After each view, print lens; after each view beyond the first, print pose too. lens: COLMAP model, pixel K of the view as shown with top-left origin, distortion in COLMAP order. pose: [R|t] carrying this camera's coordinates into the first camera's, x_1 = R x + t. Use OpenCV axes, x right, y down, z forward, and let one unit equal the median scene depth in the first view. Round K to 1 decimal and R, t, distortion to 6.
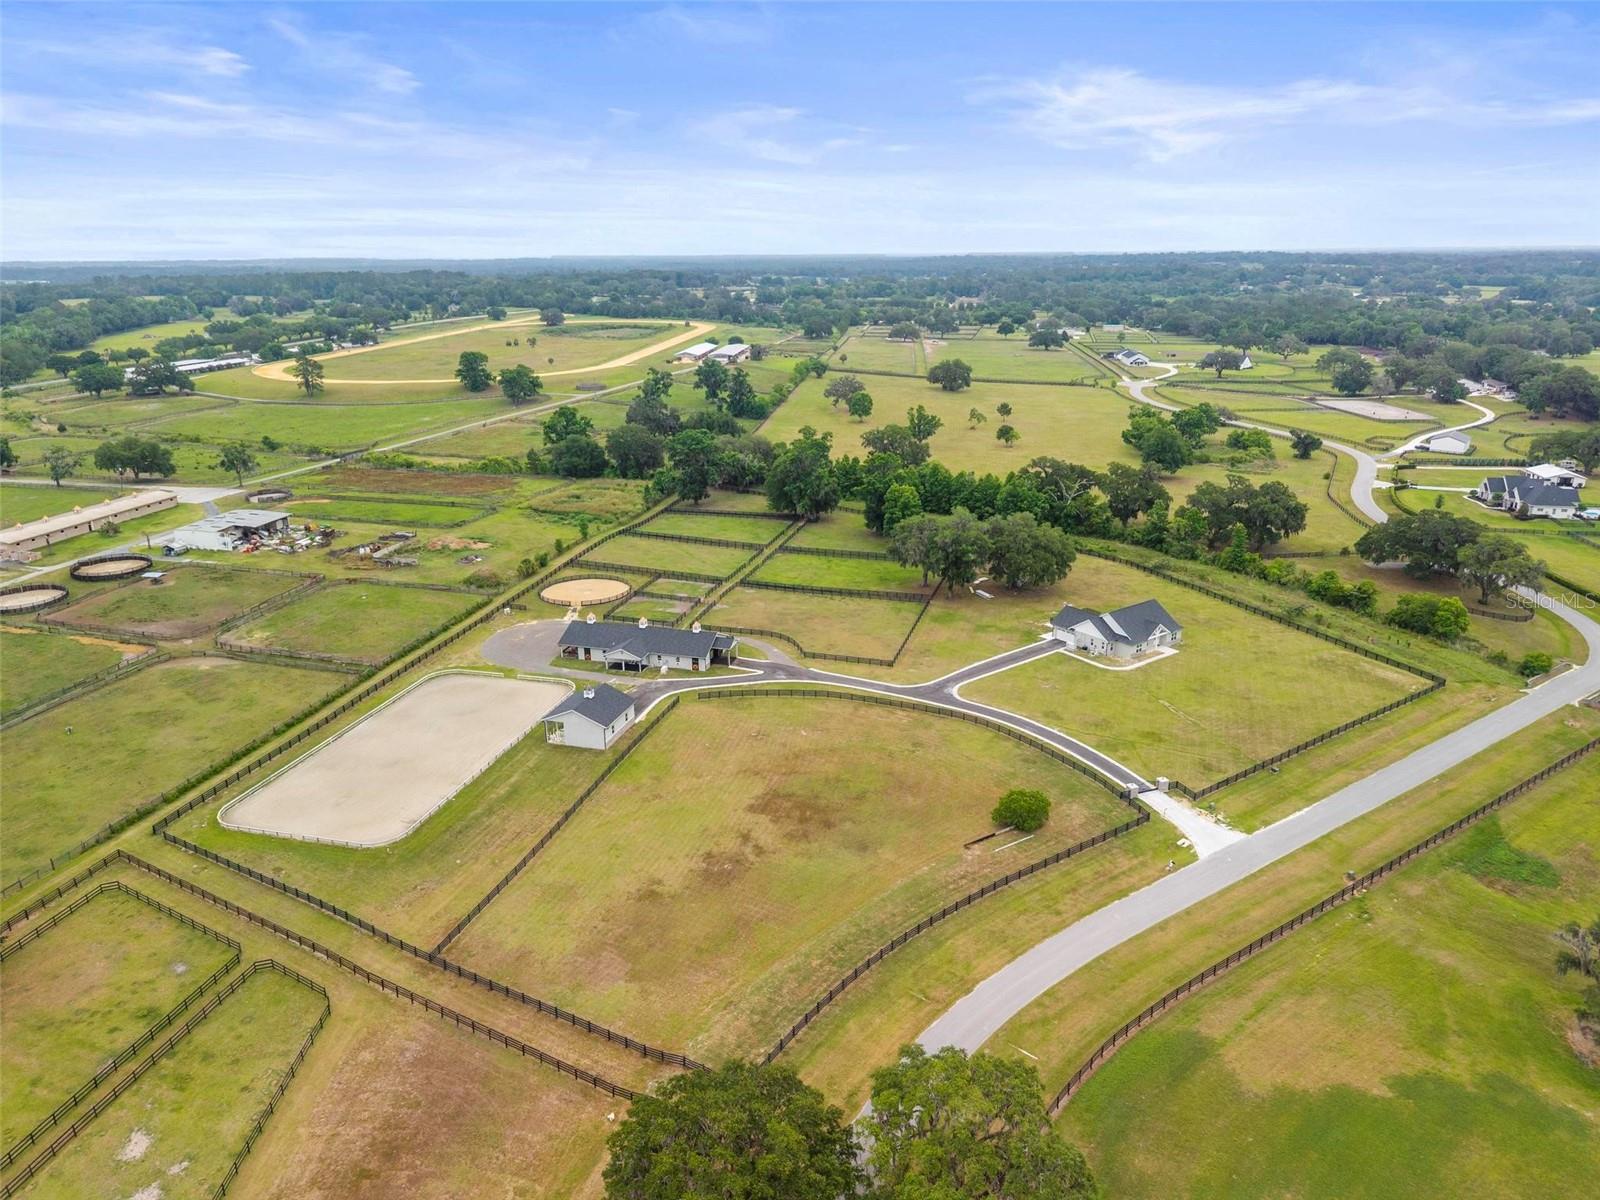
lens RADIAL K [[1060.6, 0, 794.5], [0, 1060.6, 613.7], [0, 0, 1]] dist [0.048374, -0.063562]
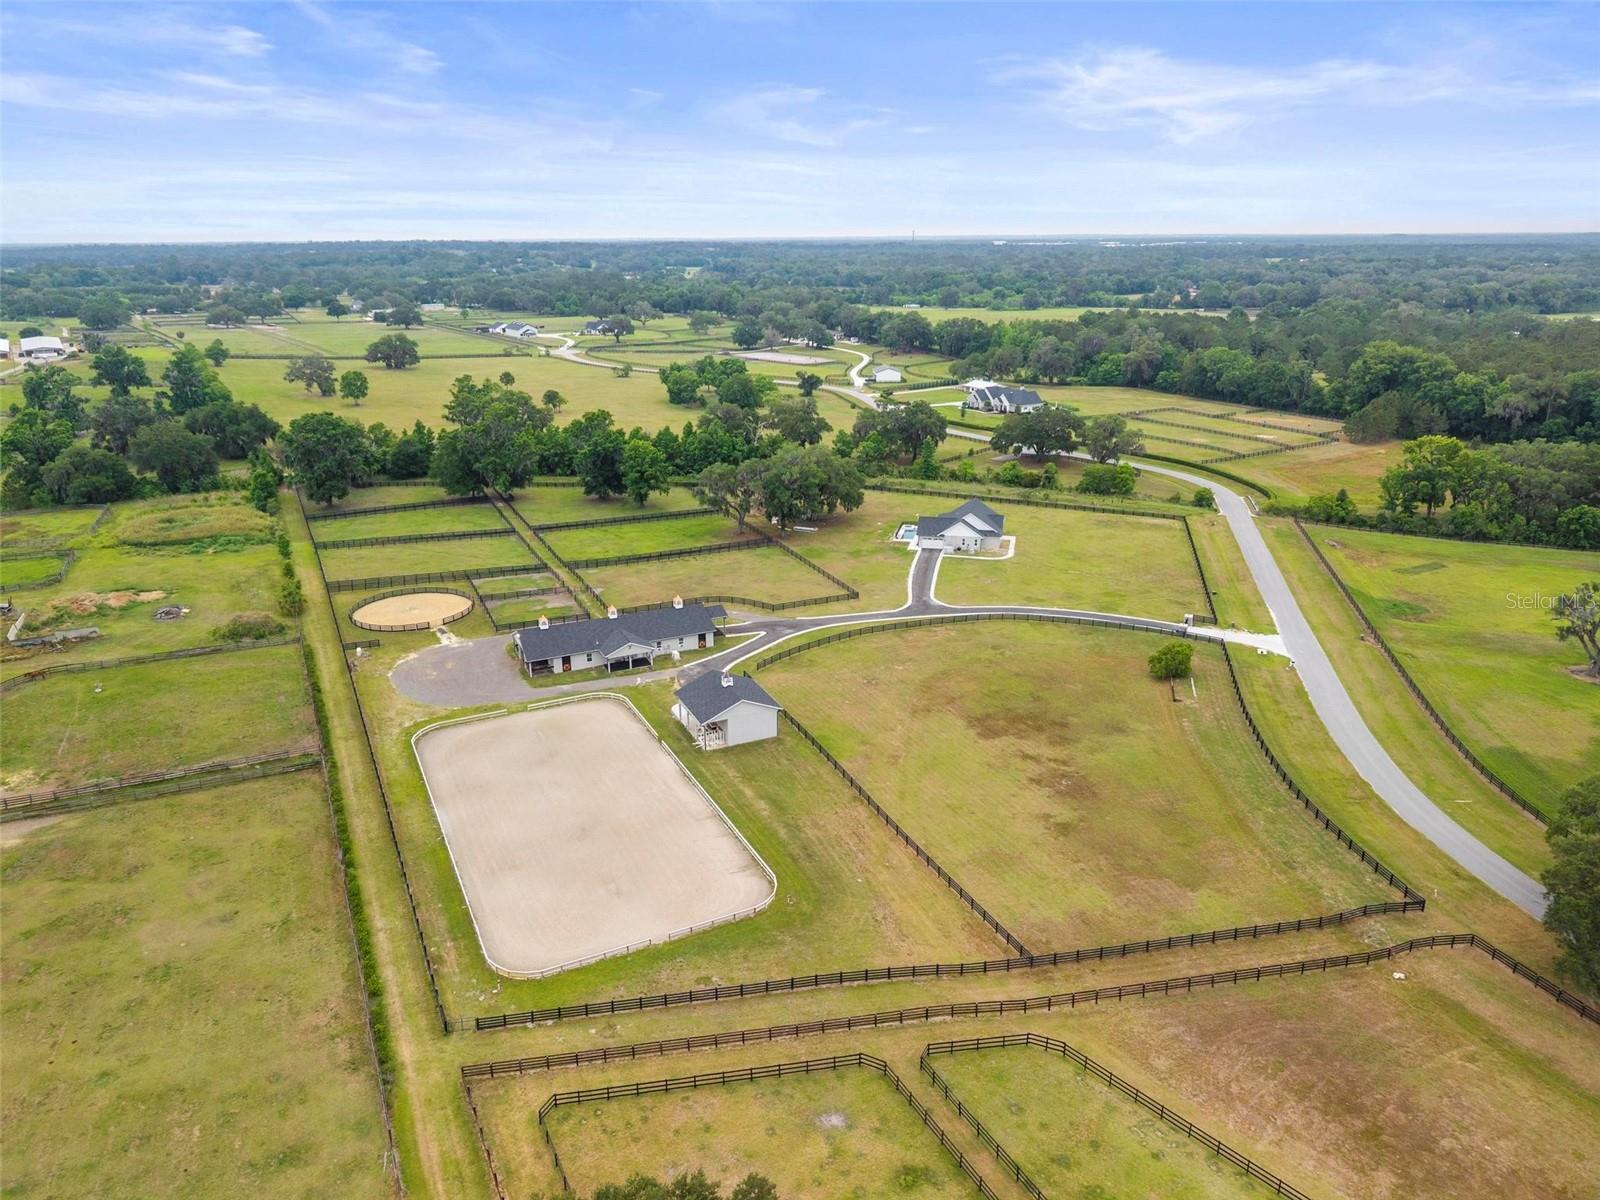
lens RADIAL K [[1060.6, 0, 794.5], [0, 1060.6, 613.7], [0, 0, 1]] dist [0.048374, -0.063562]
pose [[0.753486, -0.215837, 0.621026, -0.526817], [0.211709, 0.973919, 0.081621, -0.026450], [-0.622446, 0.069977, 0.779528, 0.255673]]
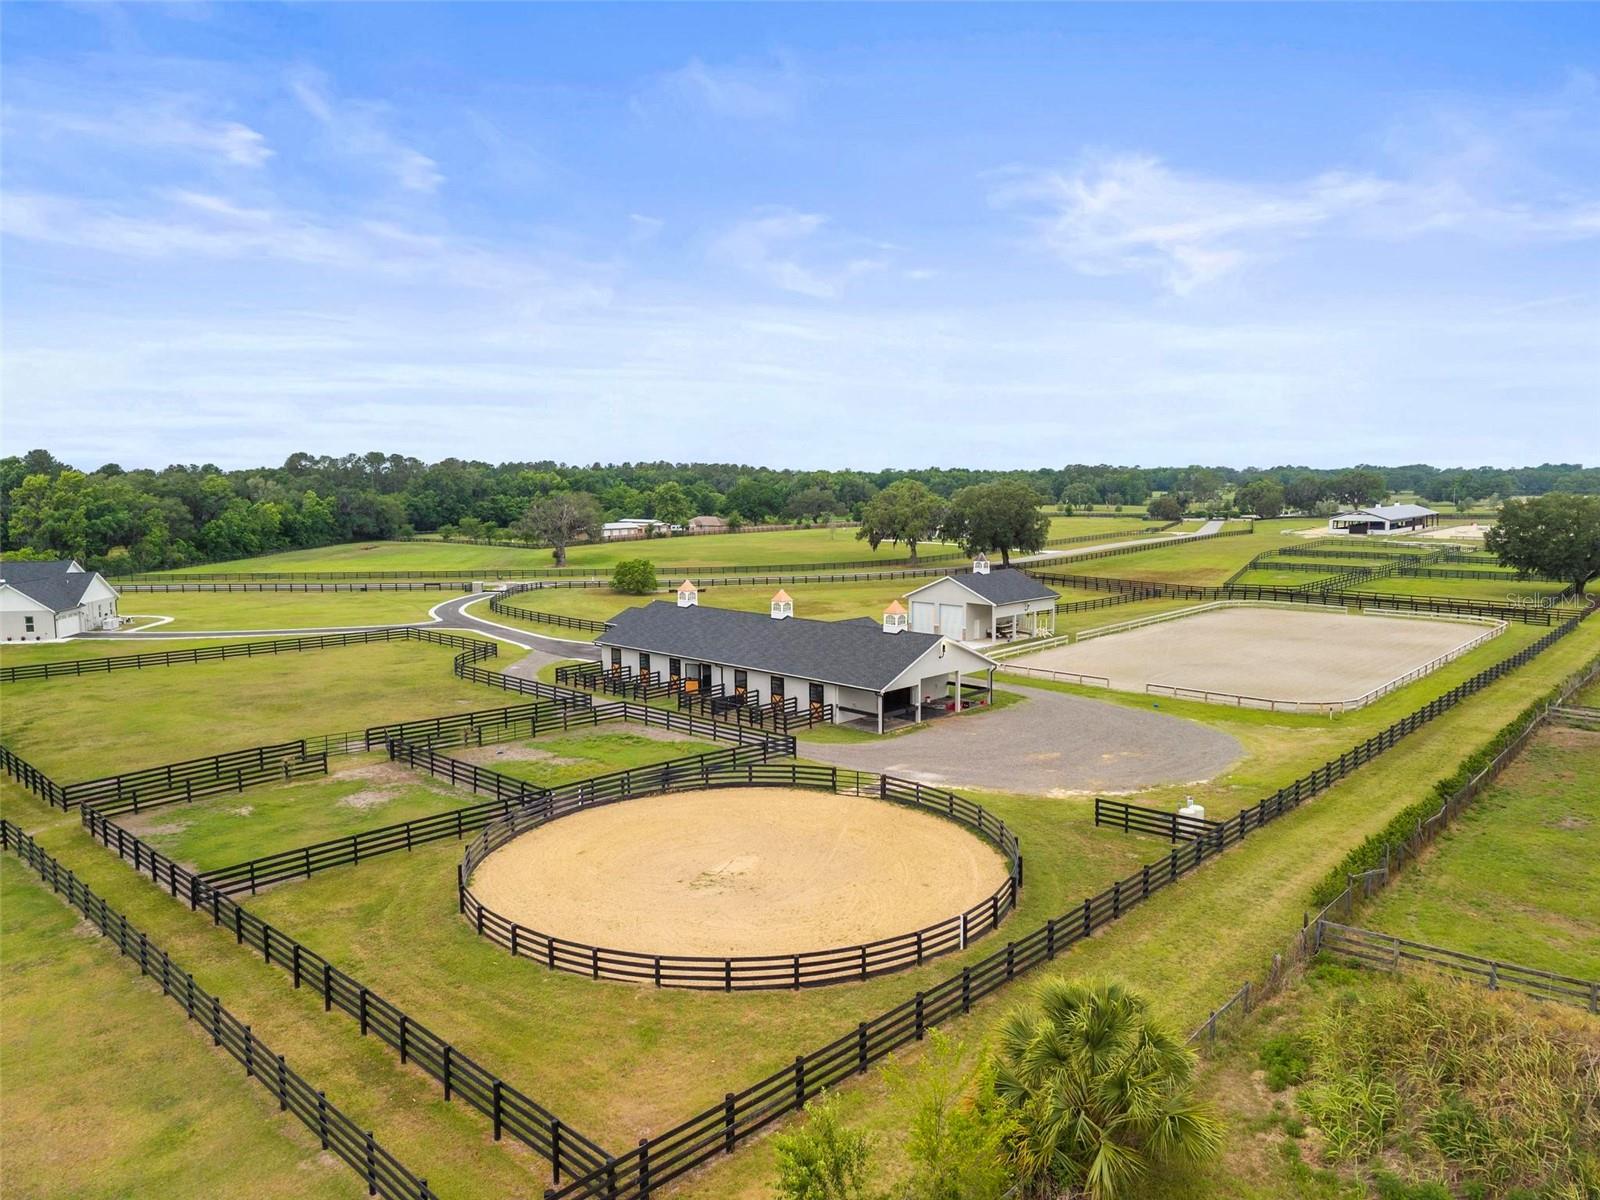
lens RADIAL K [[1060.6, 0, 794.5], [0, 1060.6, 613.7], [0, 0, 1]] dist [0.048374, -0.063562]
pose [[-0.882338, -0.050546, 0.467893, -0.314884], [0.160486, 0.902305, 0.400112, -0.137451], [-0.442407, 0.428125, -0.788026, 1.250666]]
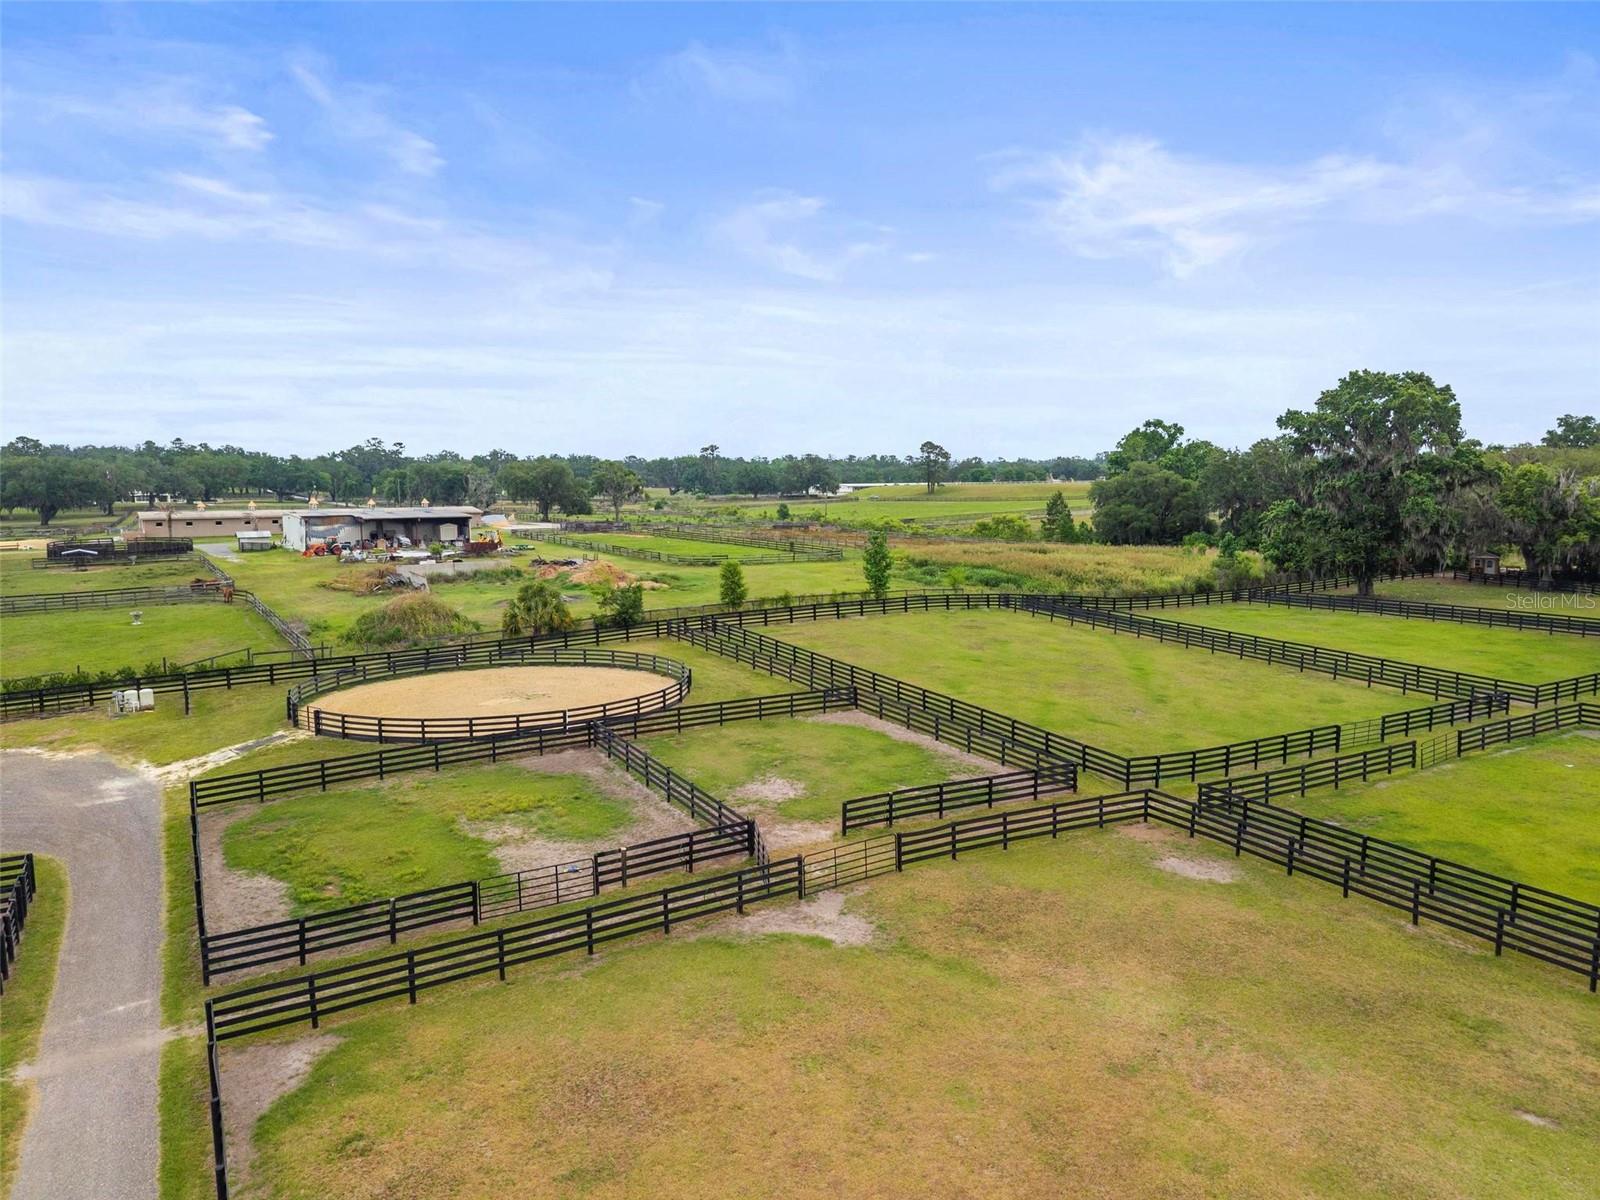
lens RADIAL K [[1060.6, 0, 794.5], [0, 1060.6, 613.7], [0, 0, 1]] dist [0.048374, -0.063562]
pose [[0.725174, 0.085611, -0.683223, 0.013944], [-0.221428, 0.968530, -0.113663, -0.029447], [0.651991, 0.233710, 0.721309, 0.975105]]
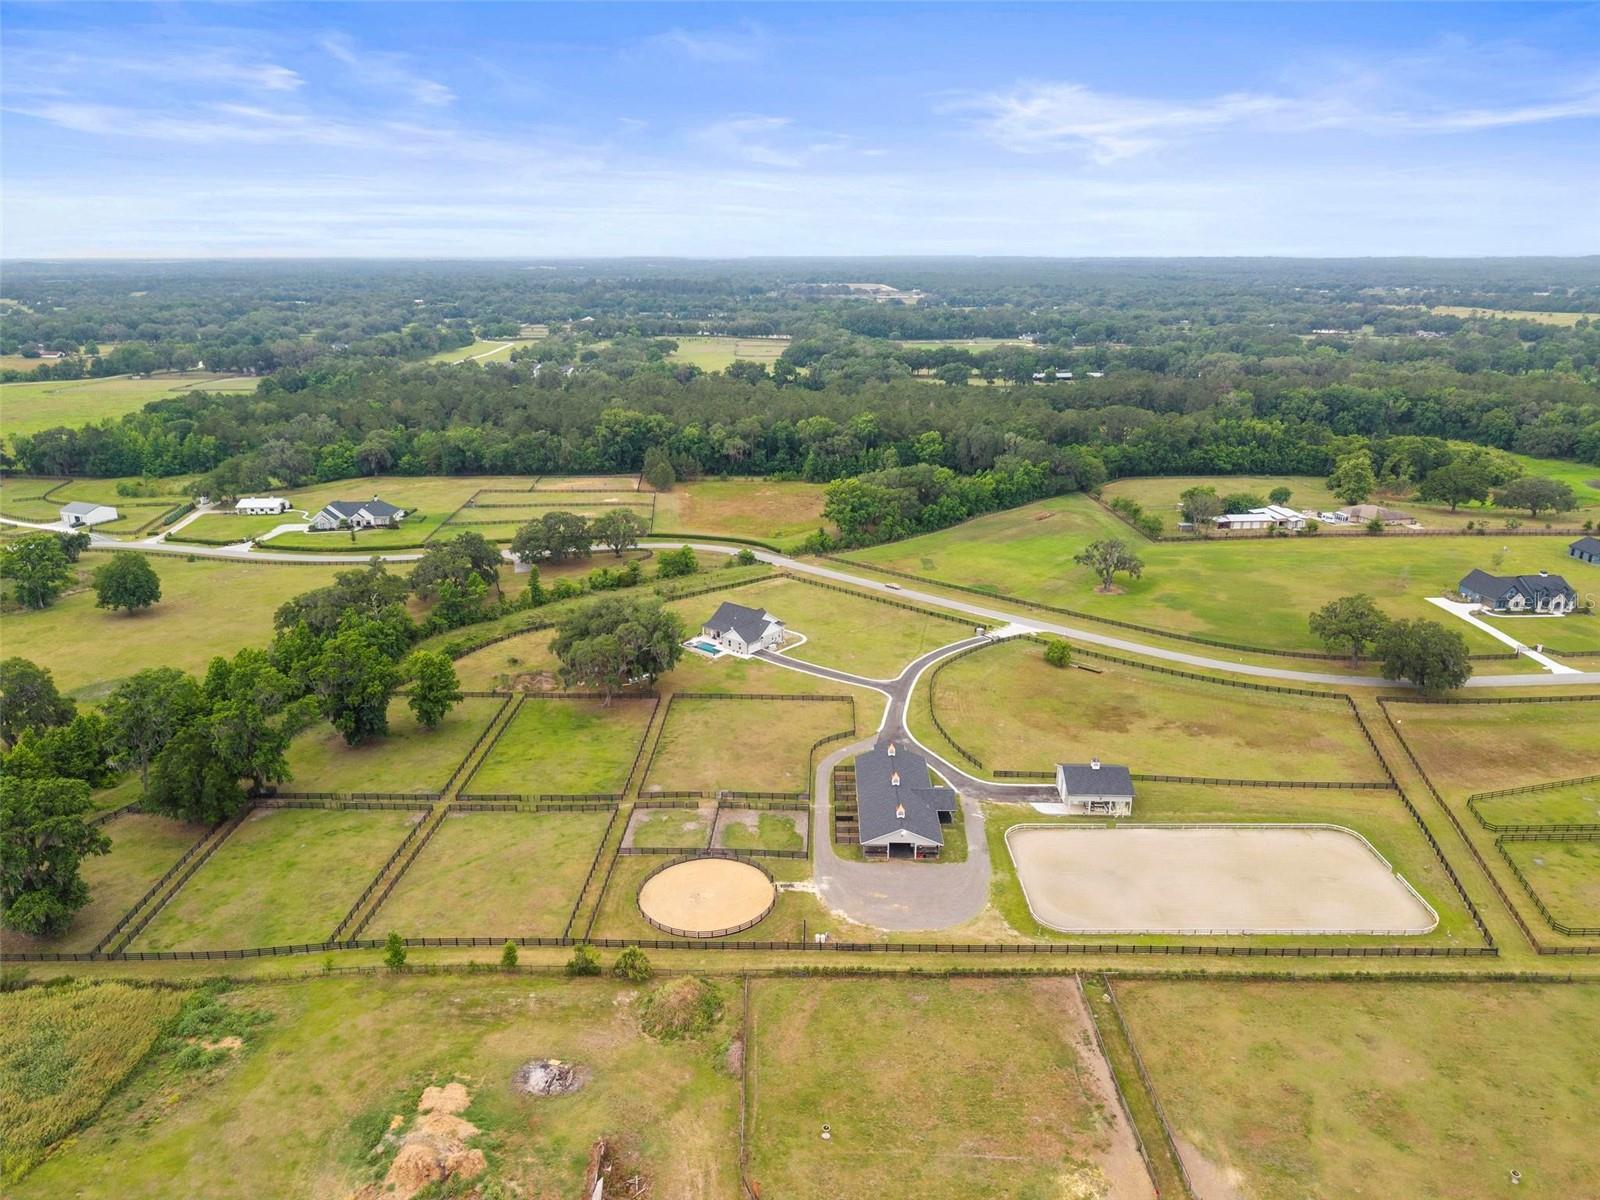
lens RADIAL K [[1060.6, 0, 794.5], [0, 1060.6, 613.7], [0, 0, 1]] dist [0.048374, -0.063562]
pose [[-0.256576, -0.300944, 0.918478, -0.850372], [0.317310, 0.871390, 0.374156, -0.447490], [-0.912953, 0.387442, -0.128085, 1.089314]]
